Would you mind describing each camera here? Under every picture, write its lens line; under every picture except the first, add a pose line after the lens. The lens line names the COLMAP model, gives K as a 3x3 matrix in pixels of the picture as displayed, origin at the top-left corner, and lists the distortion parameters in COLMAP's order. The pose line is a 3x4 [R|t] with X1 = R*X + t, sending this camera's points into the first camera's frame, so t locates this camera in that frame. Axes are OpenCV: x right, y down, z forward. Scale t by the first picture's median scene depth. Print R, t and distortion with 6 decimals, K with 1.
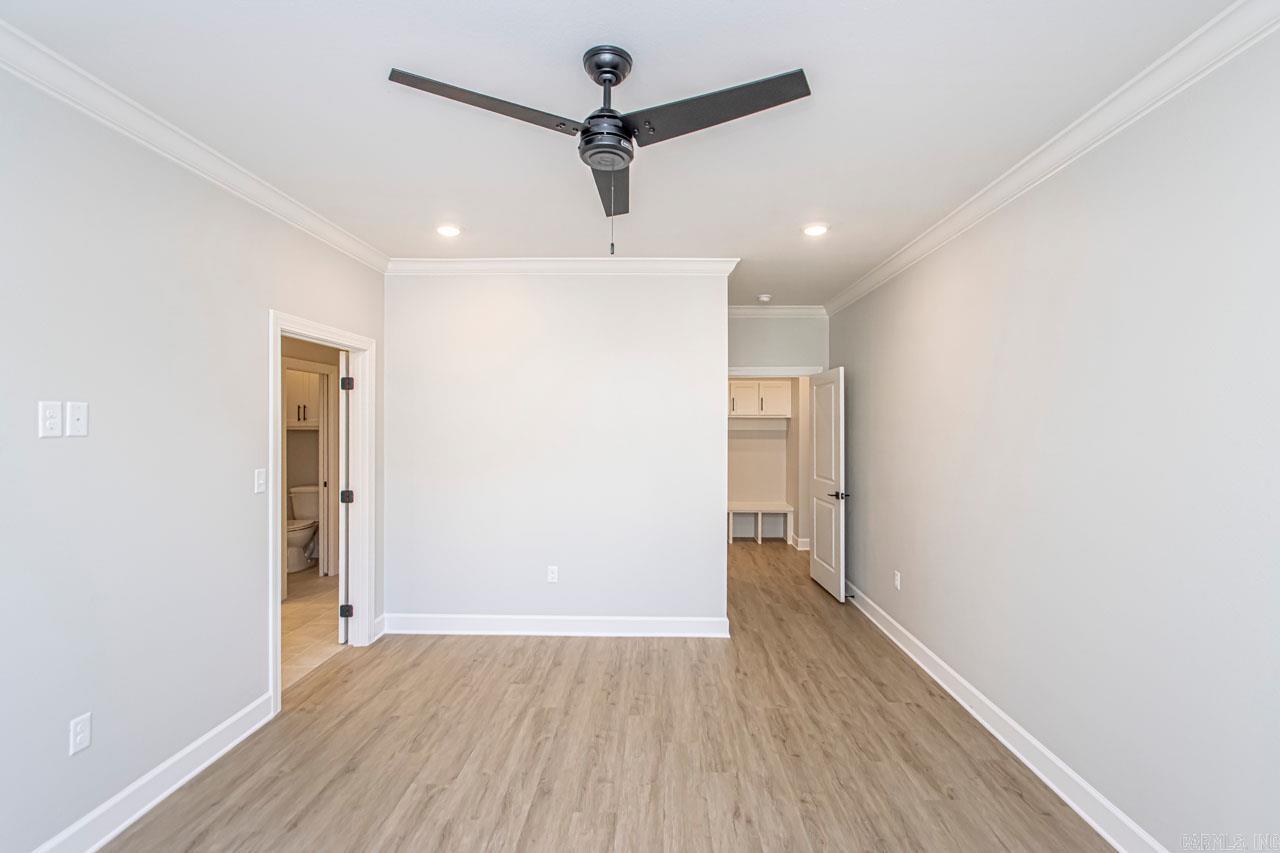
lens RADIAL K [[603.1, 0, 656.5], [0, 603.1, 424.2], [0, 0, 1]] dist [0.017879, -0.014983]
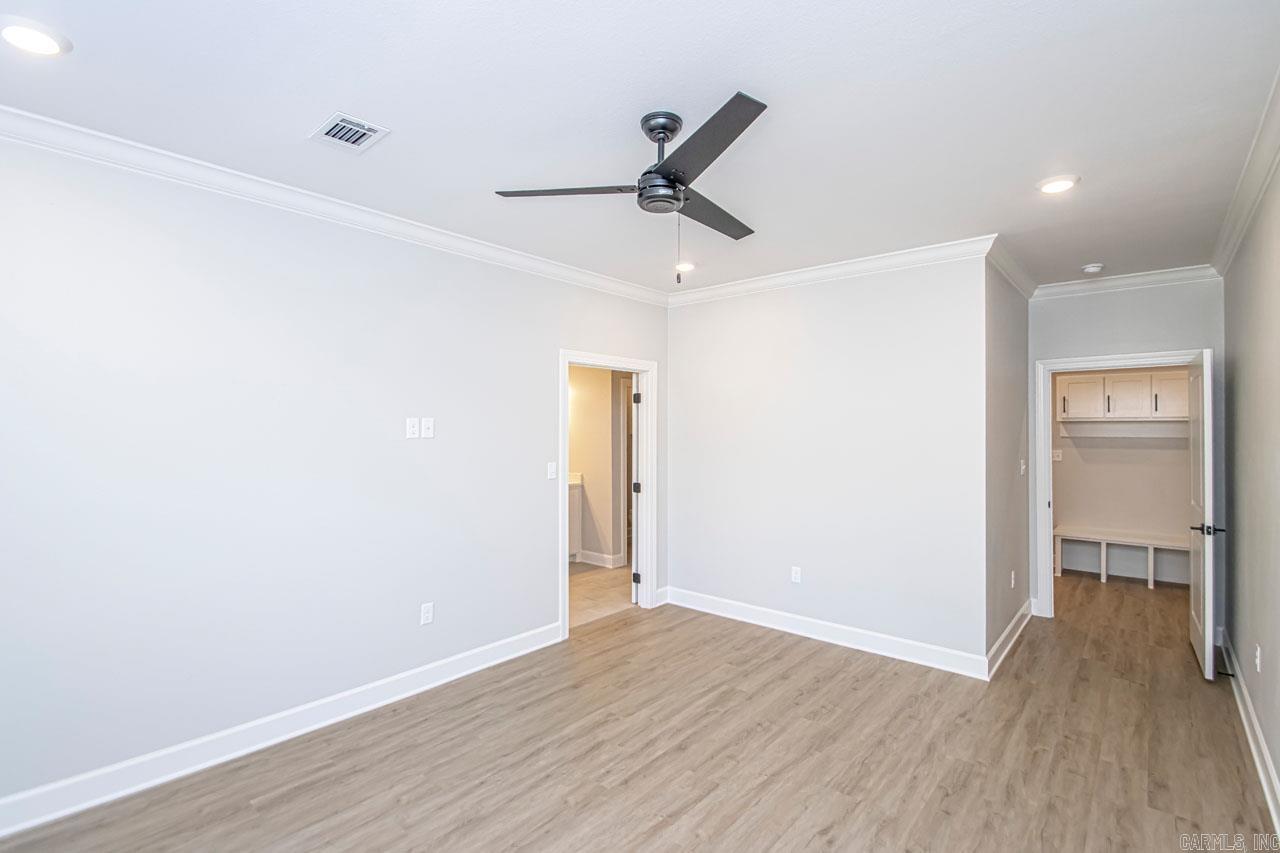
lens RADIAL K [[603.1, 0, 648.2], [0, 603.1, 423.4], [0, 0, 1]] dist [0.017879, -0.014983]
pose [[0.773203, -0.009095, -0.634094, 0.449418], [0.002532, 0.999933, -0.011255, -0.000739], [0.634154, 0.007097, 0.773174, 0.053939]]
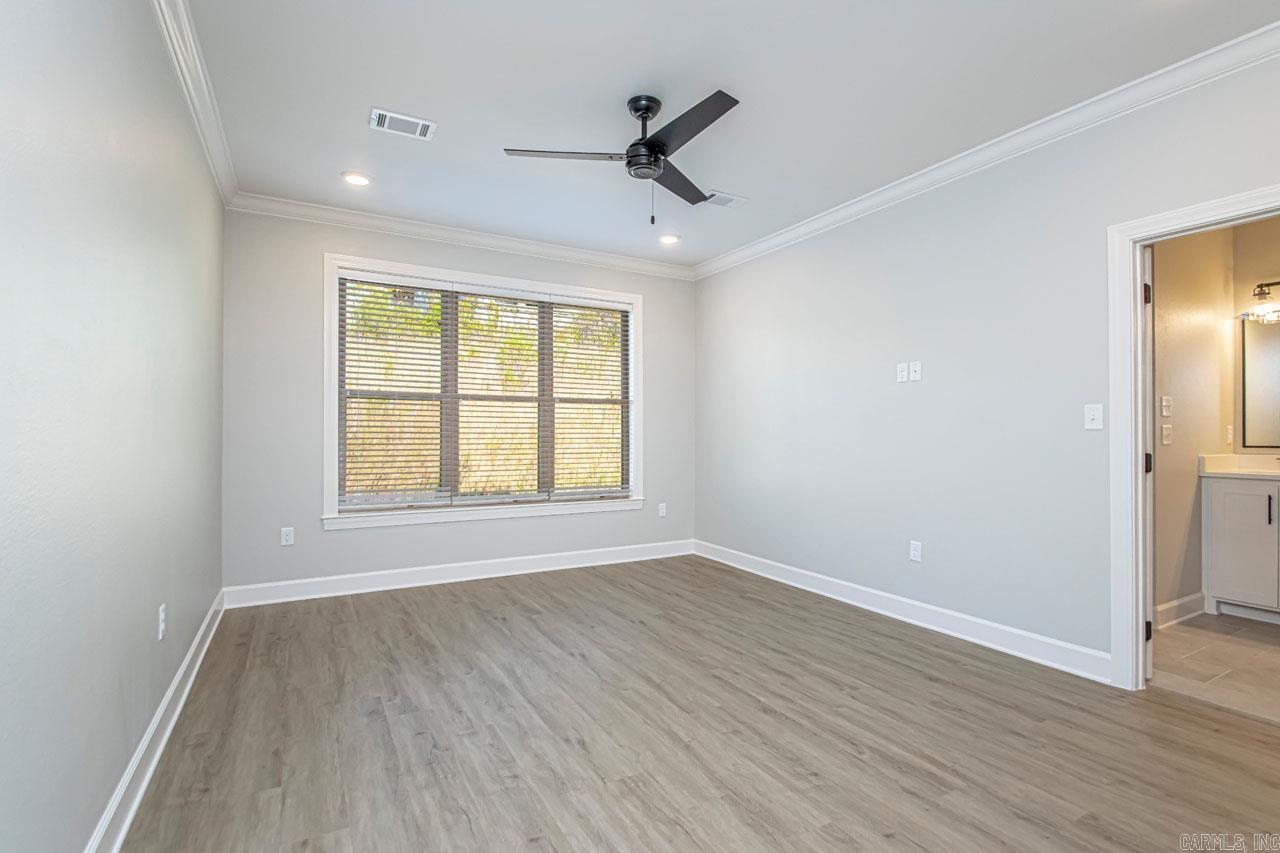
lens RADIAL K [[603.1, 0, 651.0], [0, 603.1, 431.4], [0, 0, 1]] dist [0.017879, -0.014983]
pose [[-0.864438, -0.008703, -0.502664, 0.435617], [-0.006022, 0.999958, -0.006958, 0.135164], [0.502703, -0.002987, -0.864454, 1.572534]]
